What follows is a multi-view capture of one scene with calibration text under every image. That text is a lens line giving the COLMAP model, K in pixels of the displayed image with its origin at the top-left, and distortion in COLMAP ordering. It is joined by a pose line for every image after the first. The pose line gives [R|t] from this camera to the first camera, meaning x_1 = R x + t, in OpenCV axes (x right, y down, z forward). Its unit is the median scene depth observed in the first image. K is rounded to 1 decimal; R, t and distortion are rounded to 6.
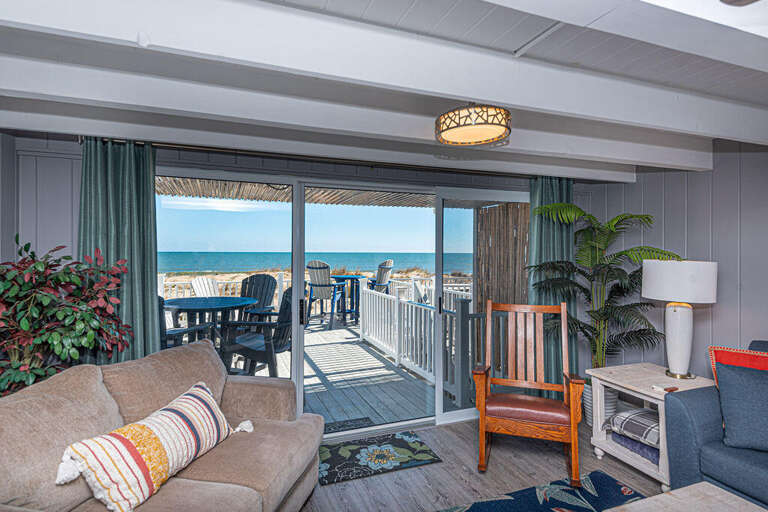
lens RADIAL K [[415.9, 0, 383.0], [0, 415.9, 254.5], [0, 0, 1]] dist [0.006136, 0.000345]
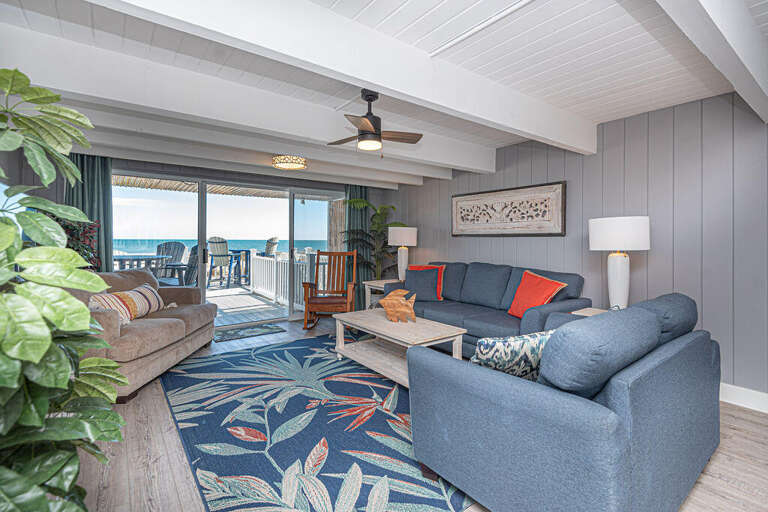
lens RADIAL K [[363.8, 0, 406.4], [0, 363.8, 242.6], [0, 0, 1]] dist [0.002190, 0.000118]
pose [[0.950342, 0.001271, 0.311204, 0.076614], [-0.000337, 0.999995, -0.003054, 0.049985], [-0.311206, 0.002798, 0.950338, -0.406537]]
